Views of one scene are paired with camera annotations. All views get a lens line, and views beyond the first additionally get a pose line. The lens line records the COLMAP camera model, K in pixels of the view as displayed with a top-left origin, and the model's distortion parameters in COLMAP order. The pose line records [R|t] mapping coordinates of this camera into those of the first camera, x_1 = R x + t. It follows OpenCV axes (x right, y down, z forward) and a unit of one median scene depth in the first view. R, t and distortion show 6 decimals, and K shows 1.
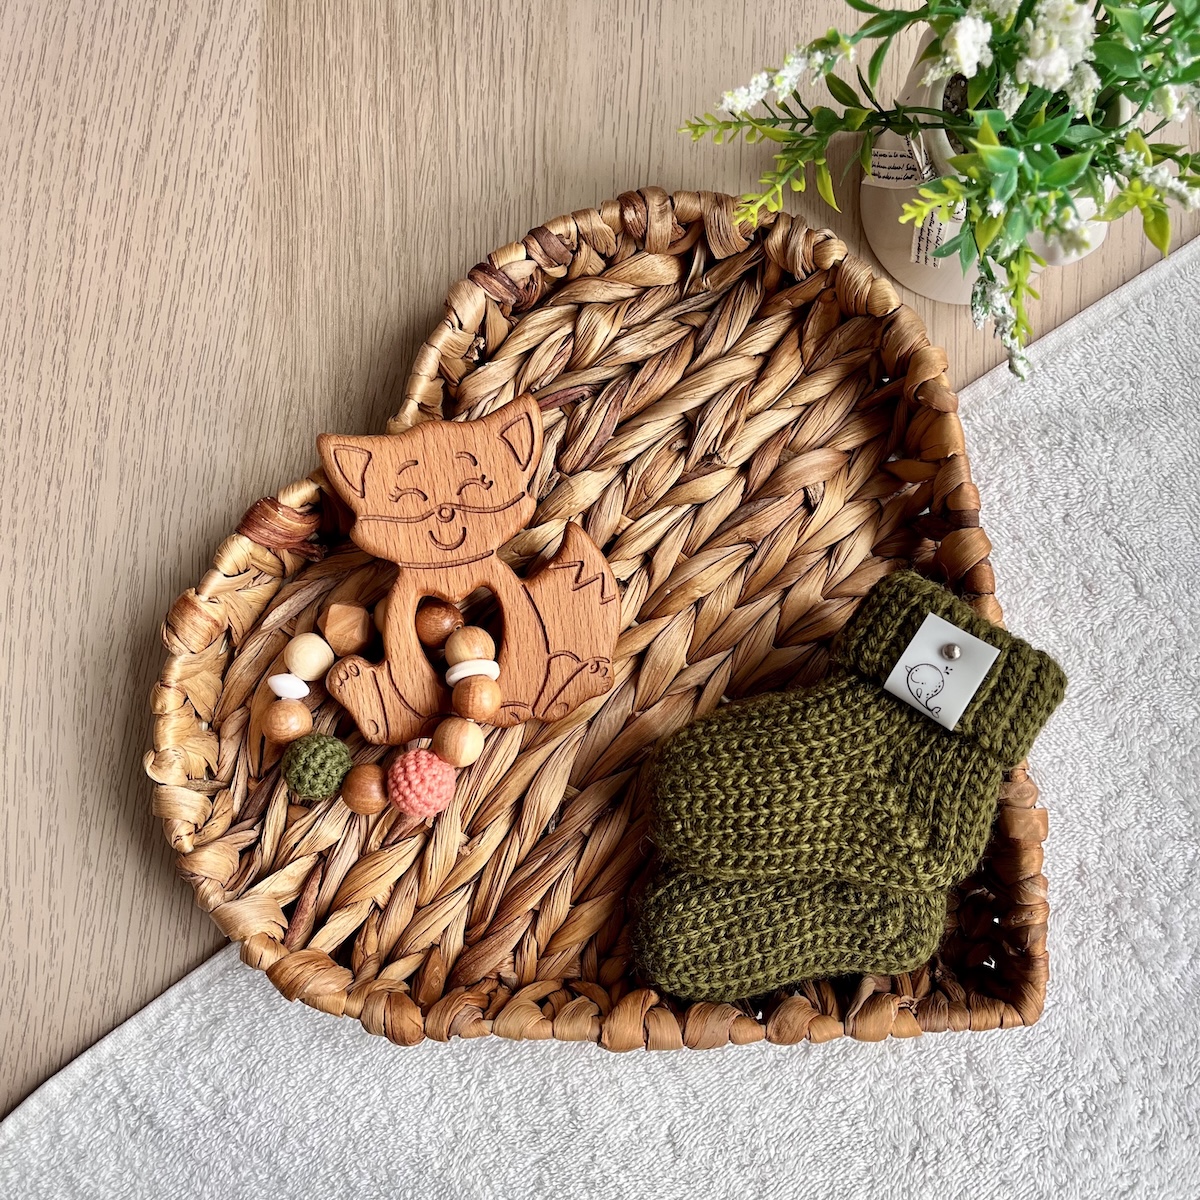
lens RADIAL K [[1260.8, 0, 623.9], [0, 1260.8, 615.8], [0, 0, 1]] dist [0.009631, 0.000000]
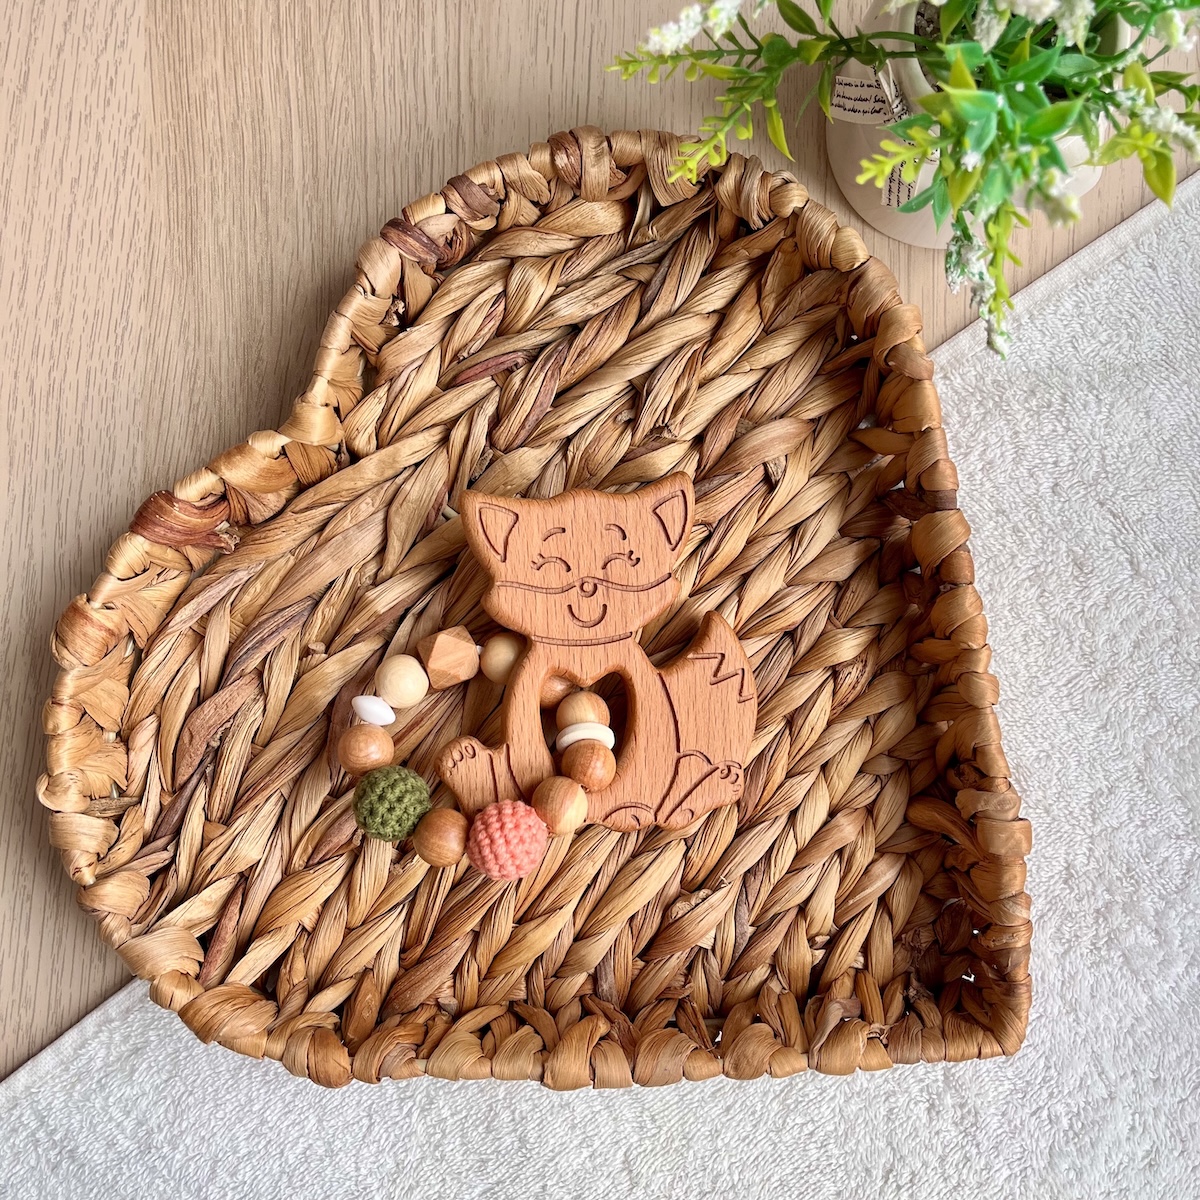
lens RADIAL K [[1260.8, 0, 614.7], [0, 1260.8, 602.3], [0, 0, 1]] dist [0.009631, 0.000000]
pose [[0.999831, -0.017190, -0.006587, 0.041195], [0.017610, 0.997375, 0.070241, -0.068230], [0.005362, -0.070345, 0.997508, 0.094868]]
